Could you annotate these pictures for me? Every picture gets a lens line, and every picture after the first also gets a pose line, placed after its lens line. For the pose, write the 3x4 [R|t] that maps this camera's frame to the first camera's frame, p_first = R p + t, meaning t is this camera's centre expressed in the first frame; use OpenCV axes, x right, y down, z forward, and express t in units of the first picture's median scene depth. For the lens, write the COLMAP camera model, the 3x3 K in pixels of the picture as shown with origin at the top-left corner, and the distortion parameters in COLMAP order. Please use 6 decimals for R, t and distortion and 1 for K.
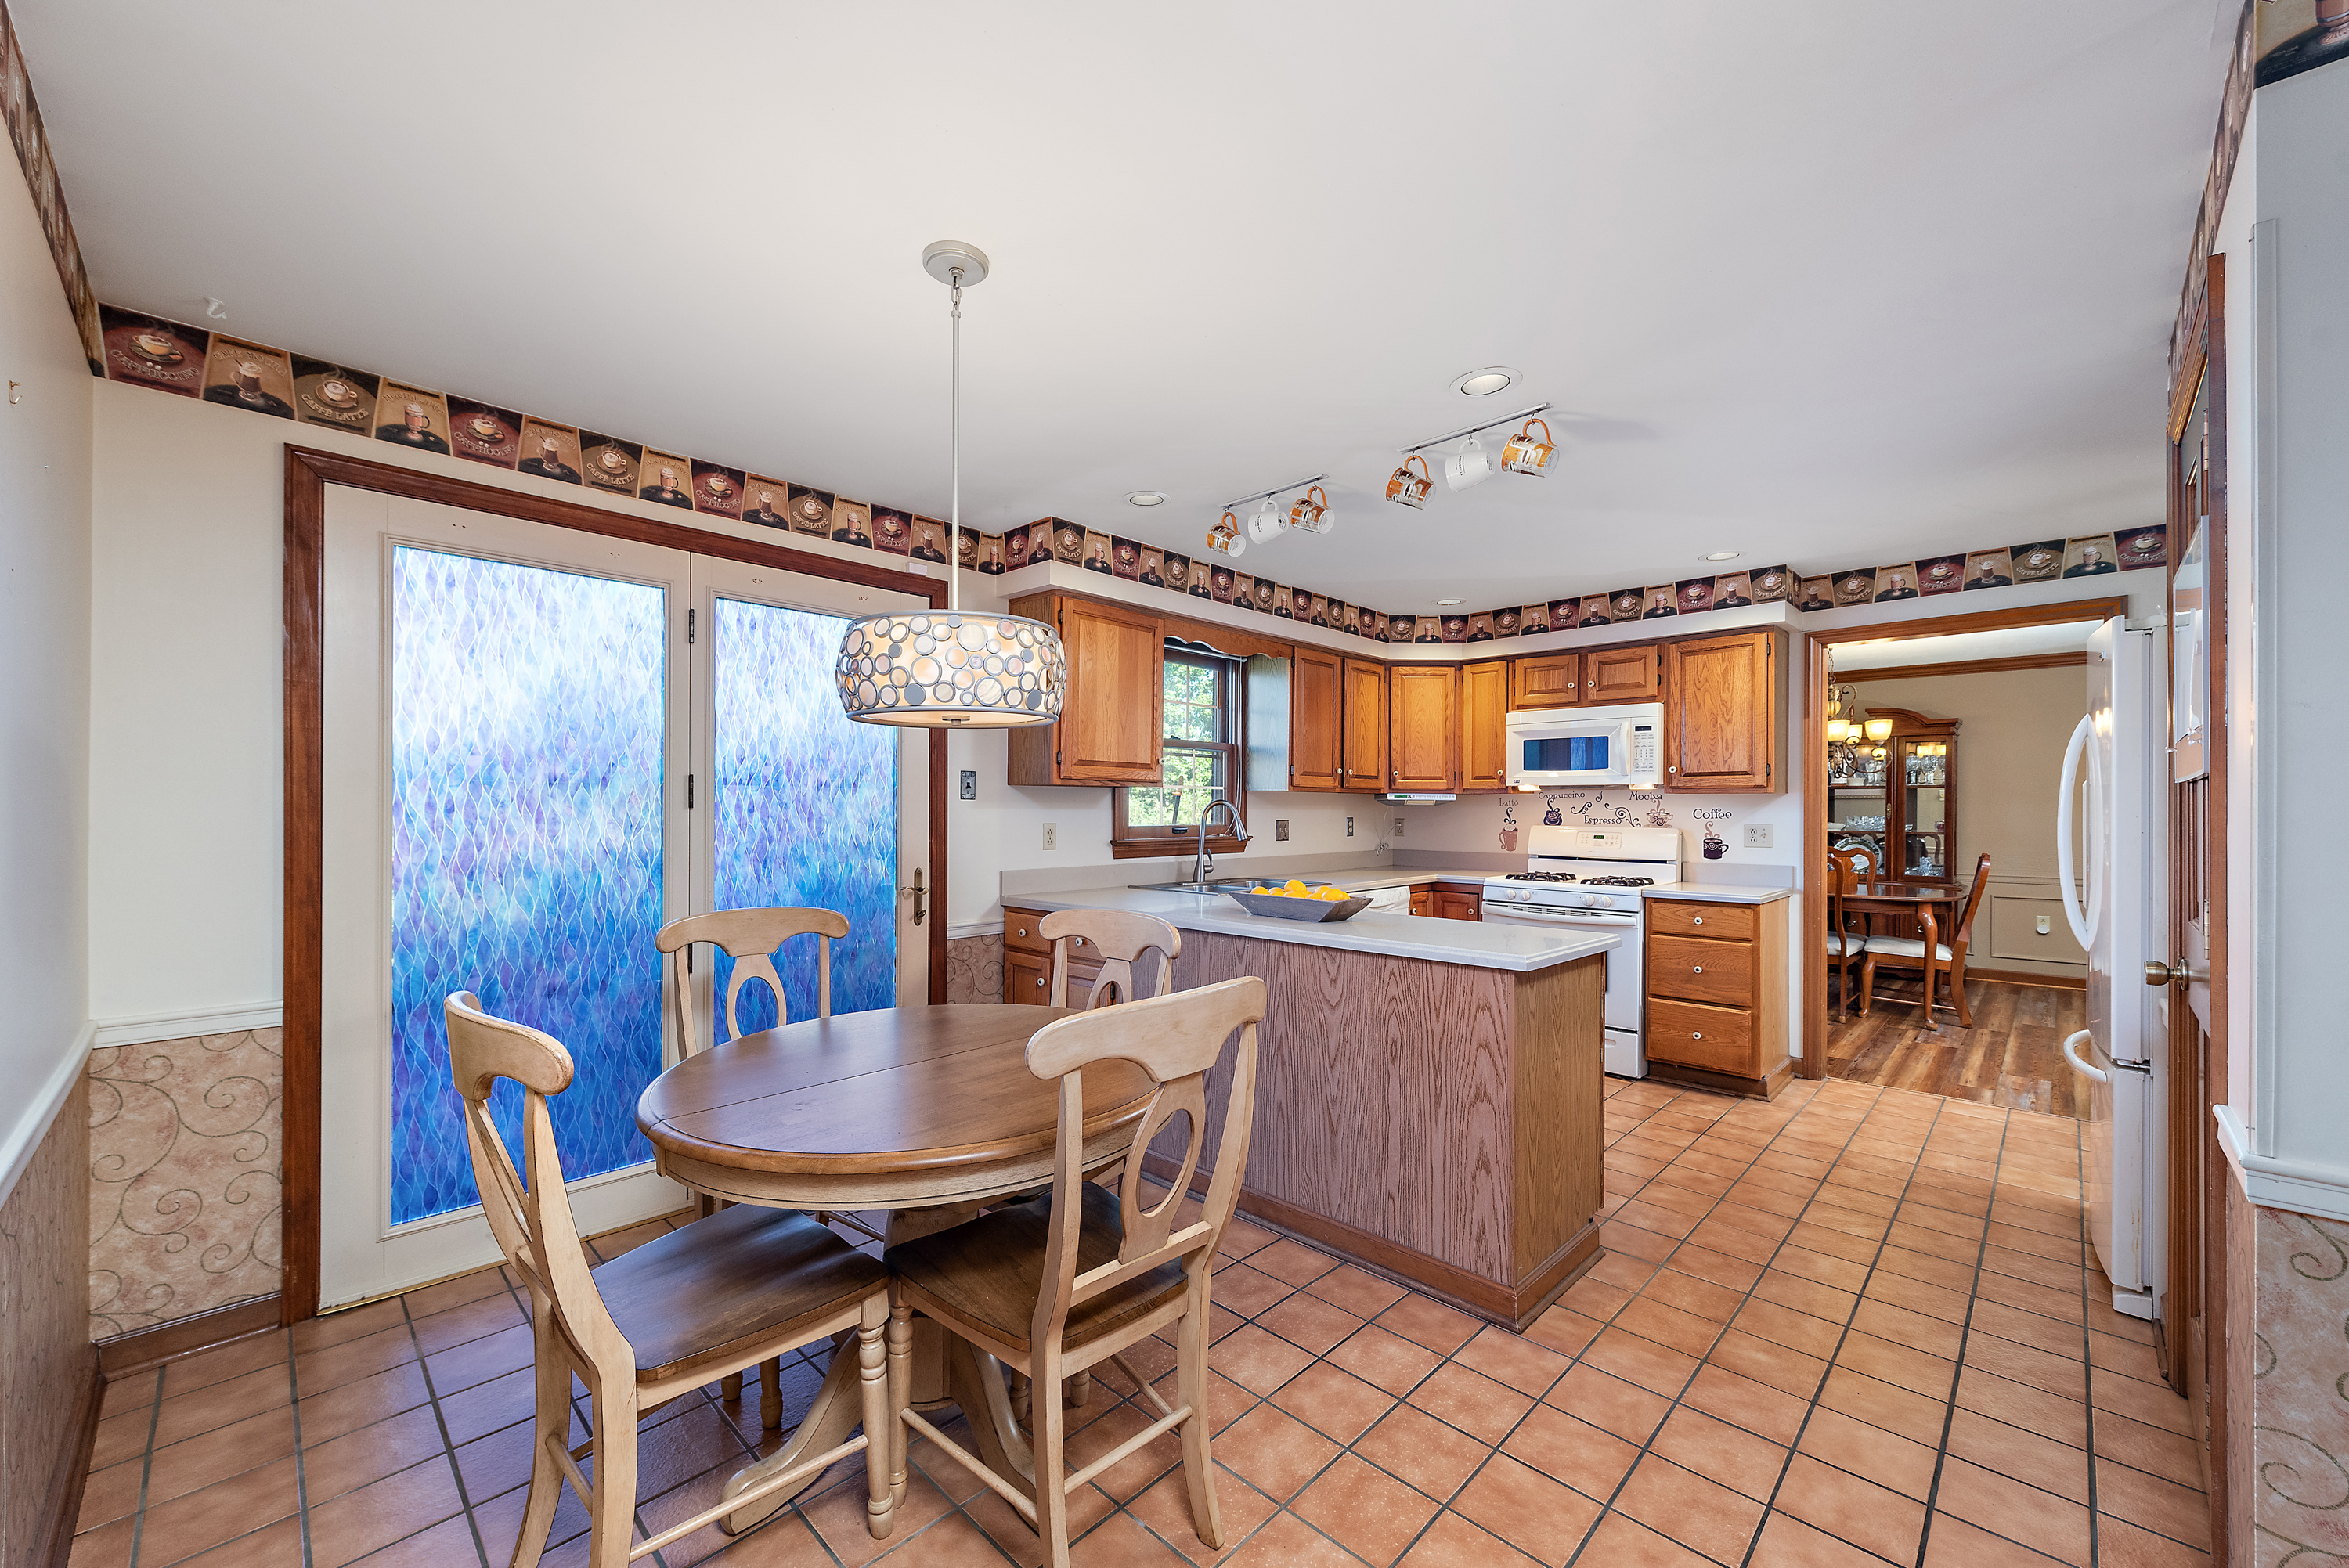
lens RADIAL K [[935.6, 0, 1157.9], [0, 935.6, 799.3], [0, 0, 1]] dist [0.003586, -0.000475]
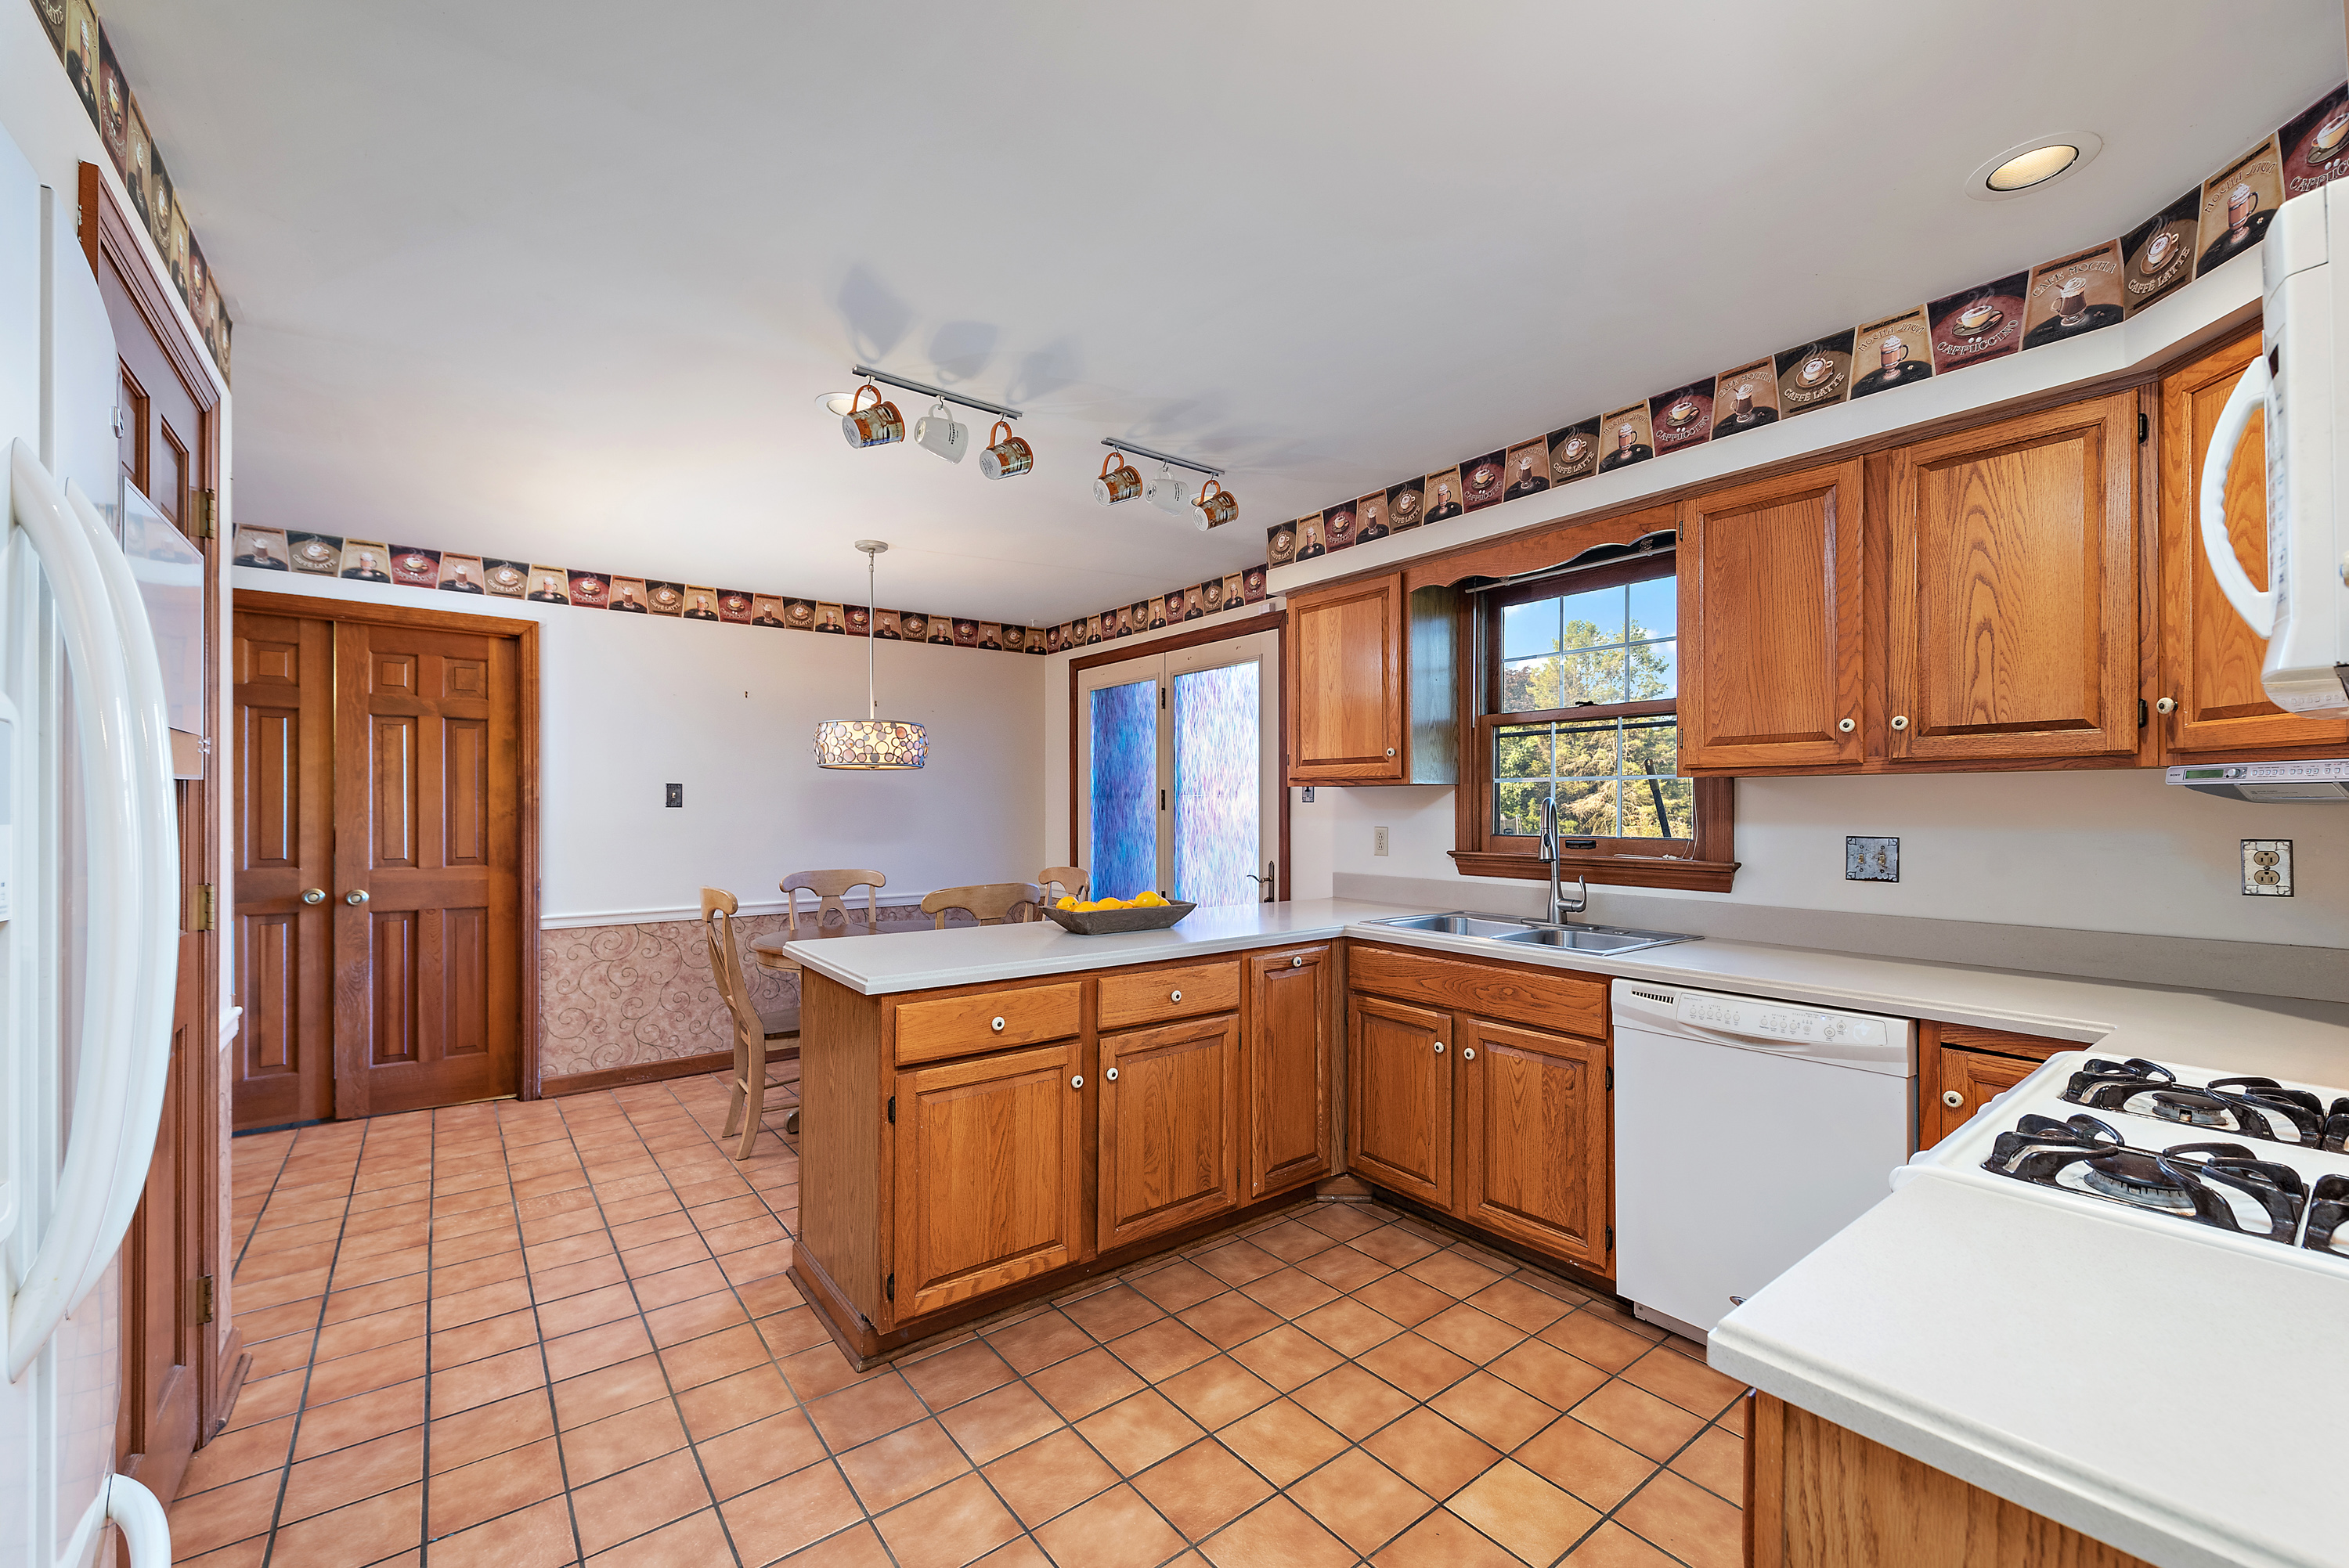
lens RADIAL K [[935.6, 0, 1175.2], [0, 935.6, 808.2], [0, 0, 1]] dist [0.003586, -0.000475]
pose [[-0.133982, -0.003786, -0.990976, 1.019104], [0.008406, 0.999952, -0.004957, 0.012302], [0.990948, -0.008994, -0.133944, 1.140547]]
